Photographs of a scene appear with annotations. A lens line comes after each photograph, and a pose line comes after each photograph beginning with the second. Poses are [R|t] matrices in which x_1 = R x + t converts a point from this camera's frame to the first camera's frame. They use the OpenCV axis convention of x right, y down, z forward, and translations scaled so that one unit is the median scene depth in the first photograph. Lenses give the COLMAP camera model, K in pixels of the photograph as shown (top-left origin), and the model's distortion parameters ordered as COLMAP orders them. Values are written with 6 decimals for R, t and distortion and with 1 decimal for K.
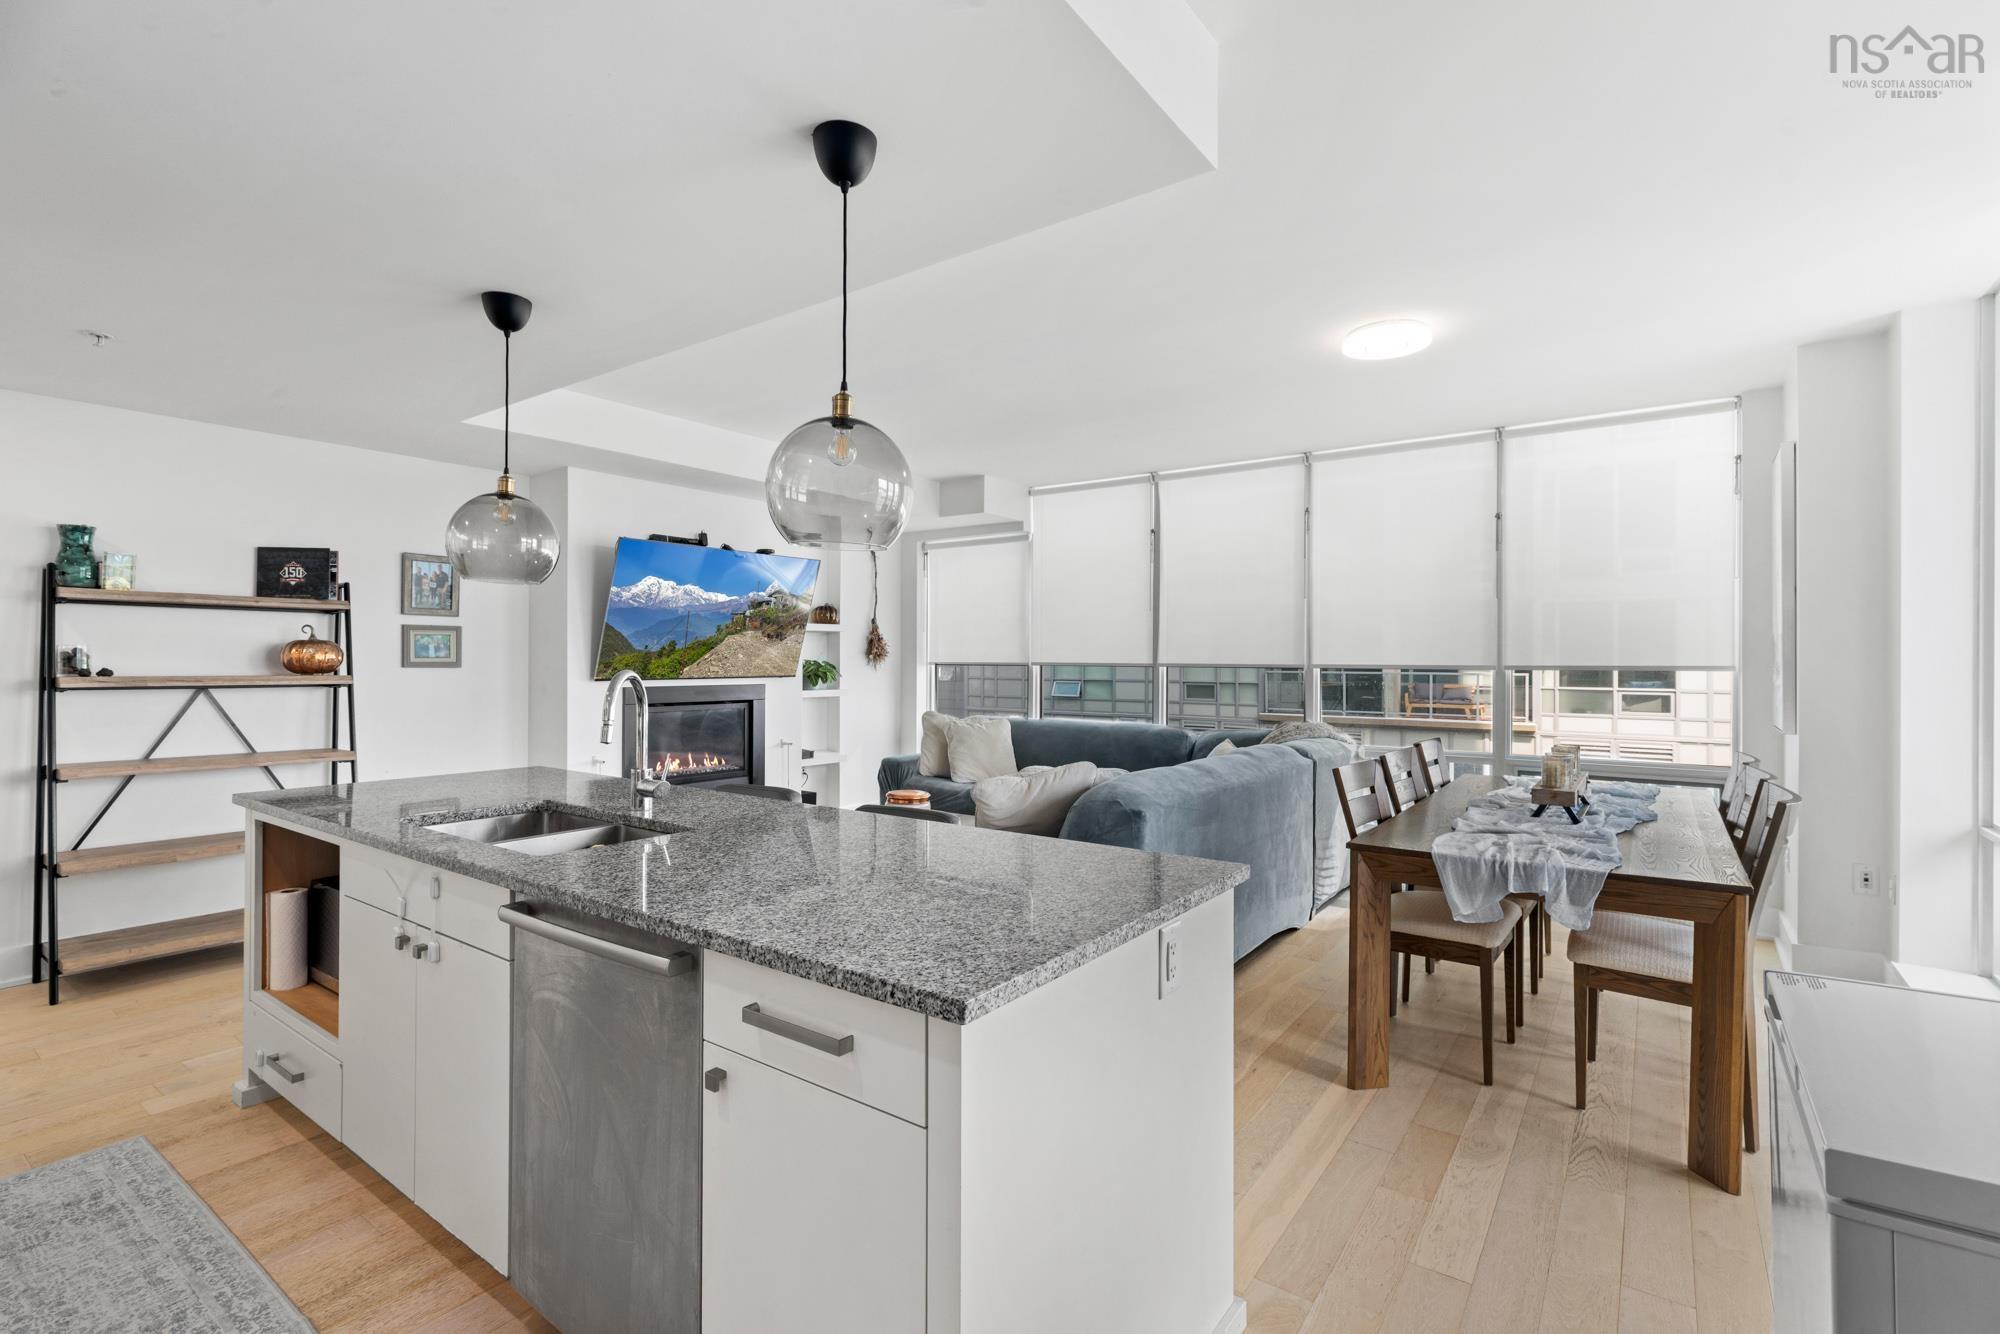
lens RADIAL K [[892.8, 0, 1011.1], [0, 892.8, 662.7], [0, 0, 1]] dist [0.007646, -0.000919]
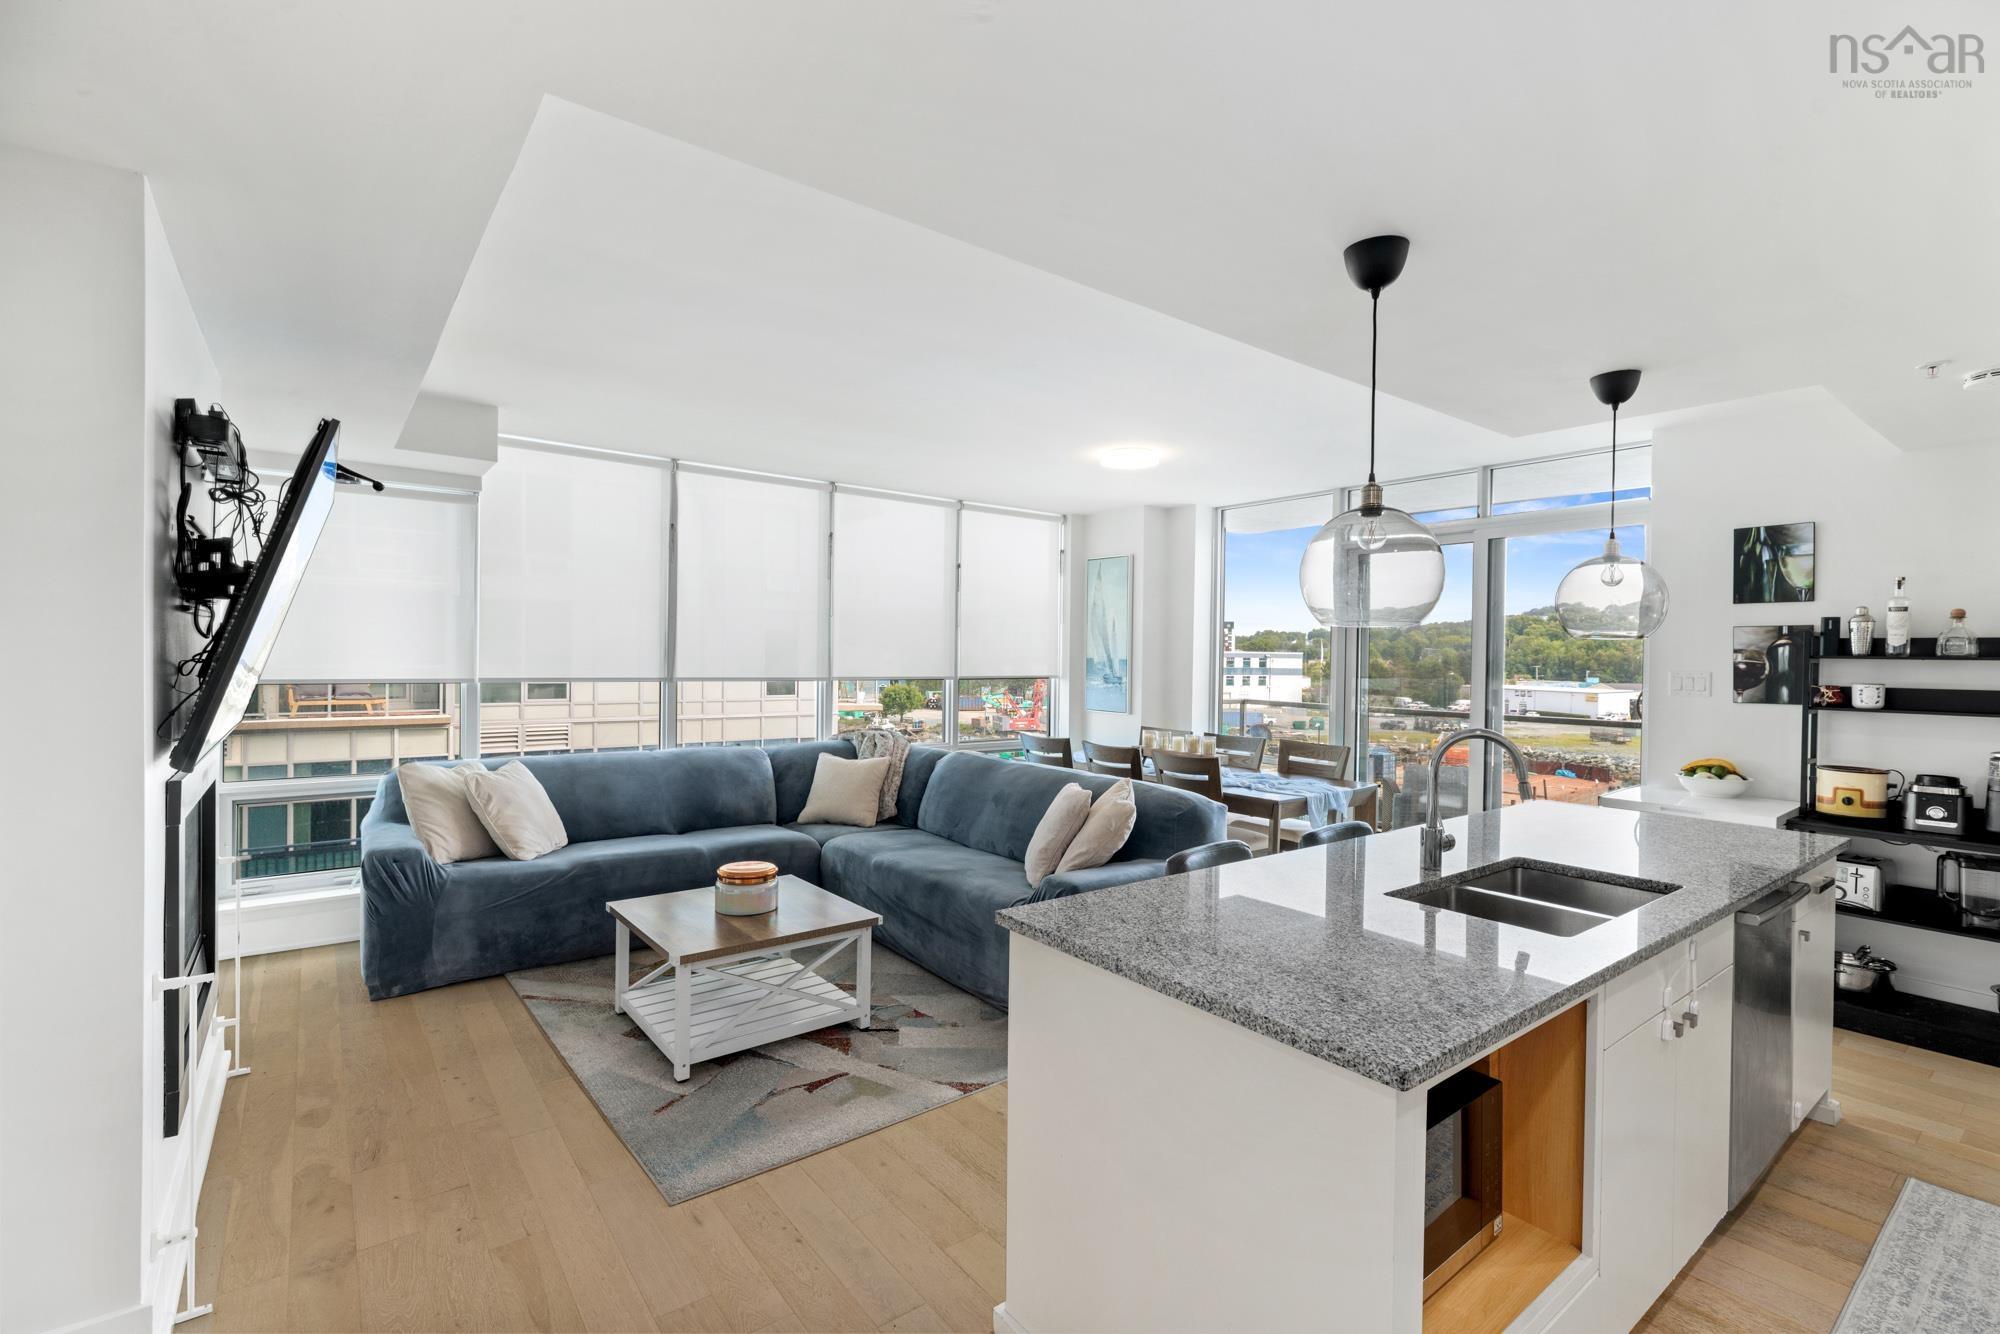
lens RADIAL K [[892.8, 0, 991.1], [0, 892.8, 667.7], [0, 0, 1]] dist [0.007646, -0.000919]
pose [[0.287691, -0.013120, 0.957633, -0.656662], [-0.011681, 0.999784, 0.017207, -0.030080], [-0.957652, -0.016136, 0.287476, 0.506241]]
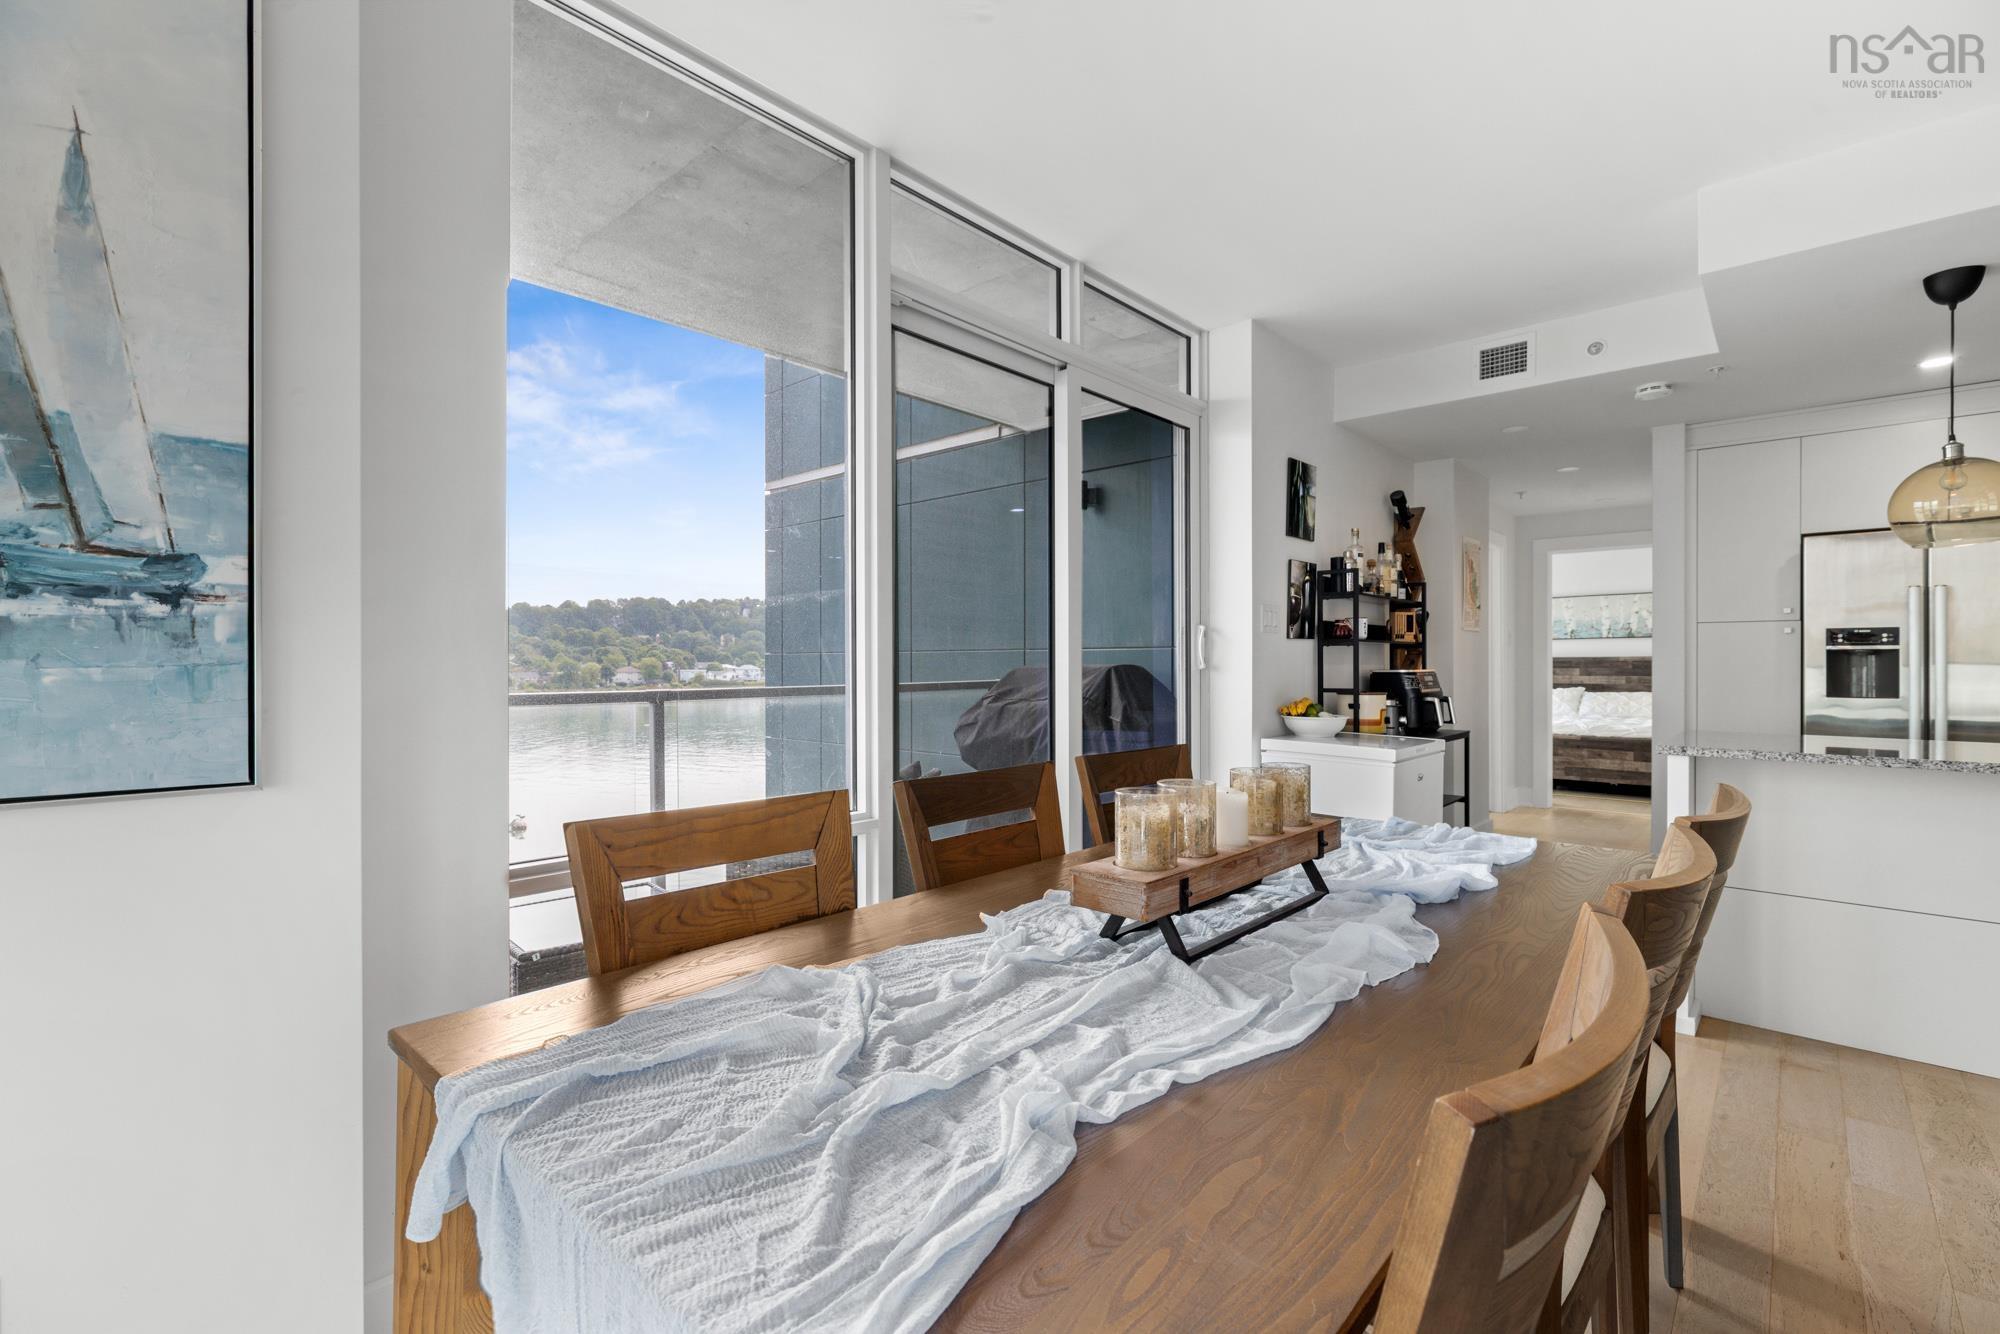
lens RADIAL K [[892.8, 0, 1005.9], [0, 892.8, 667.5], [0, 0, 1]] dist [0.007646, -0.000919]
pose [[-0.994929, -0.003040, 0.100536, 0.398773], [-0.002552, 0.999984, 0.004983, 0.025091], [-0.100549, 0.004701, -0.994921, 0.863342]]
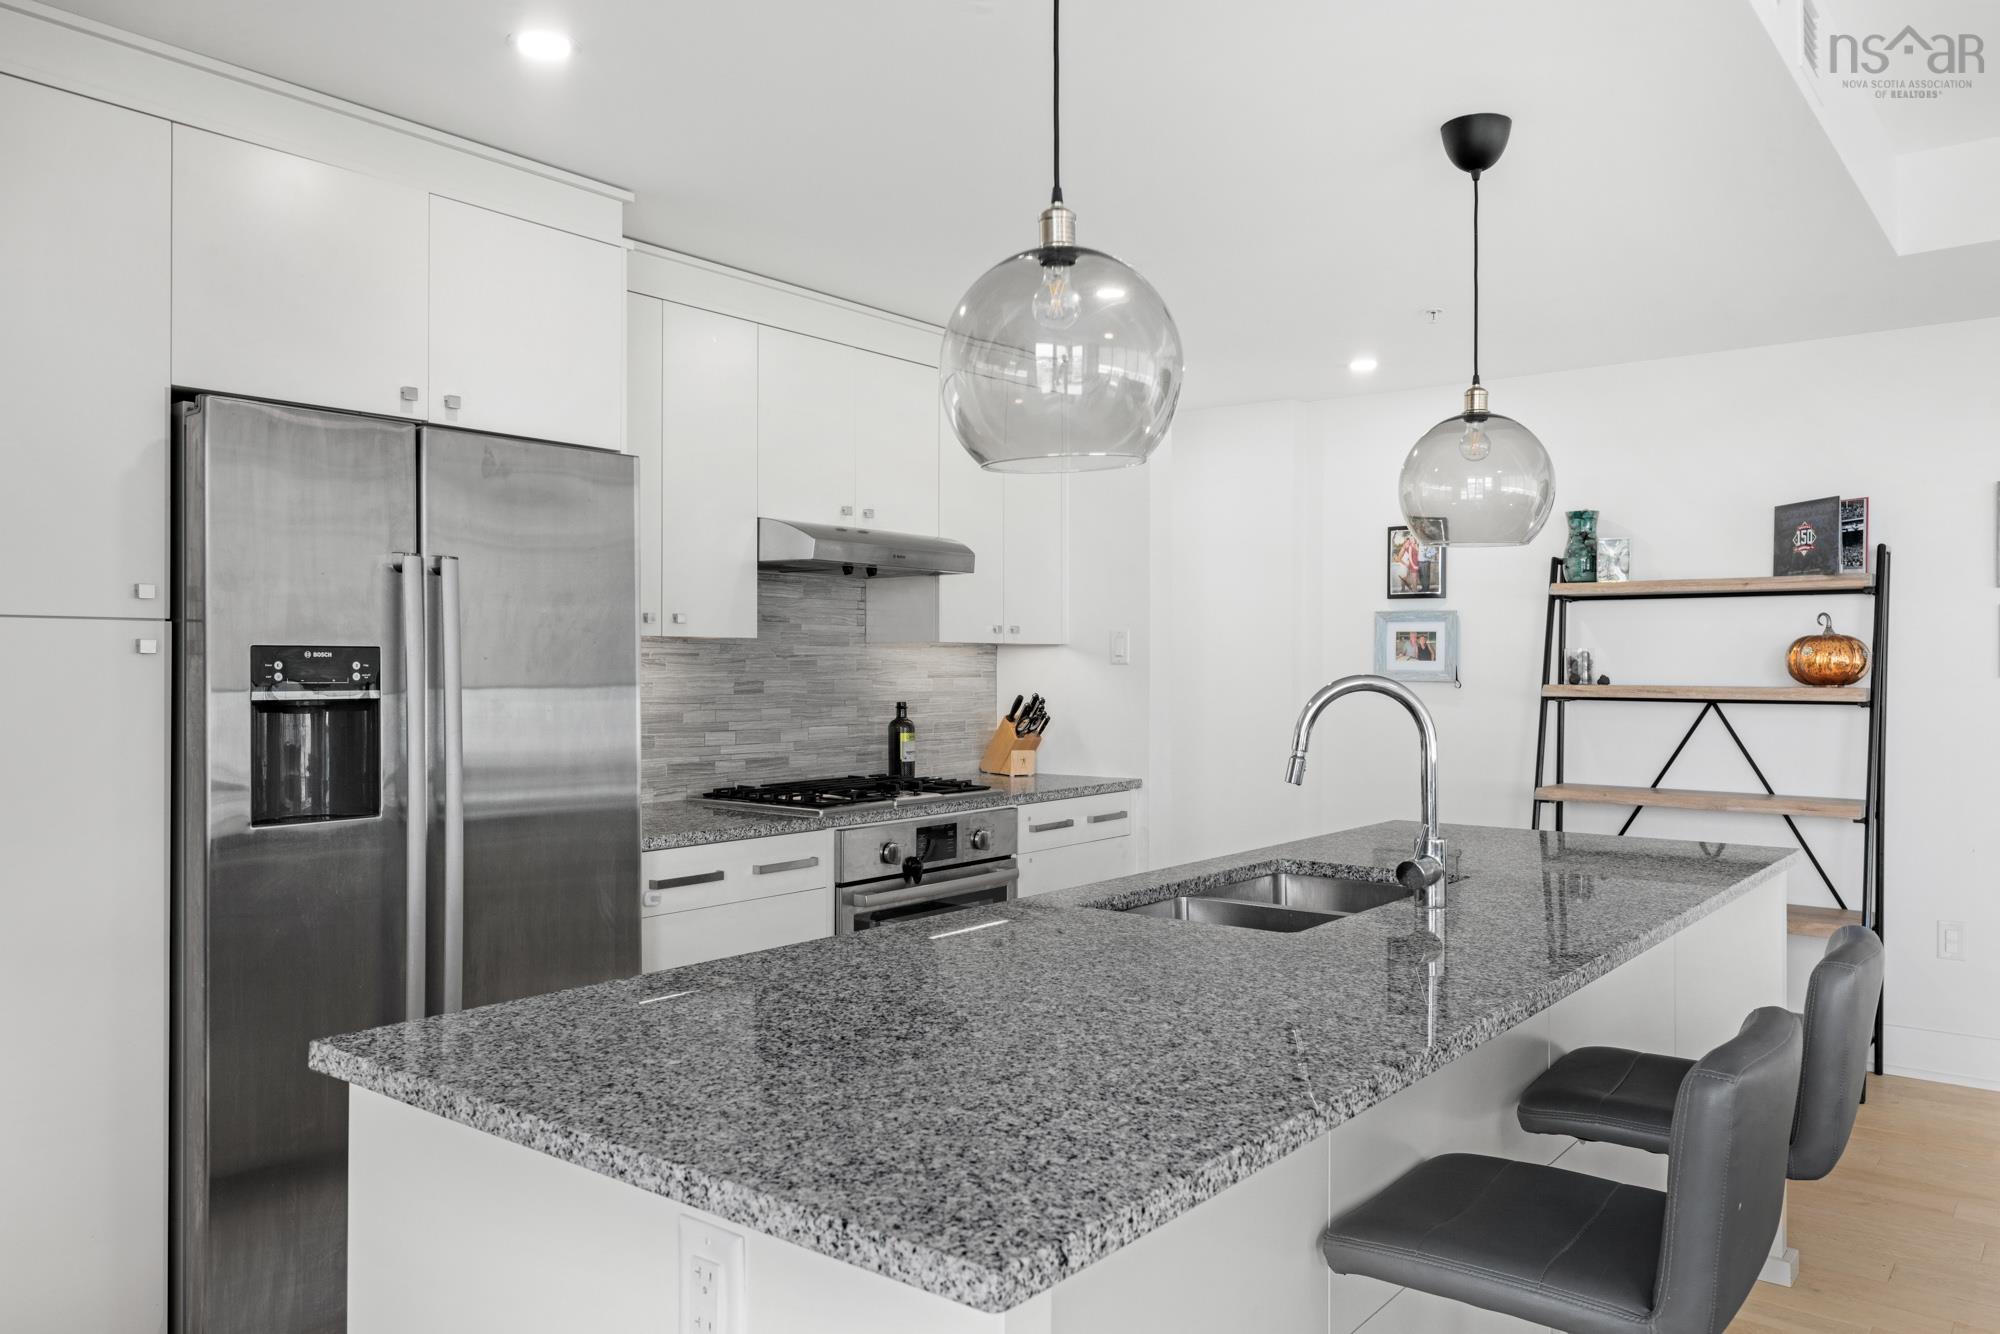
lens RADIAL K [[1458.8, 0, 1011.2], [0, 1458.8, 655.8], [0, 0, 1]] dist [0.003477, 0.007144]
pose [[-0.040297, -0.011125, -0.999126, 0.251797], [-0.002693, 0.999936, -0.011026, 0.002837], [0.999184, 0.002246, -0.040325, 0.323803]]
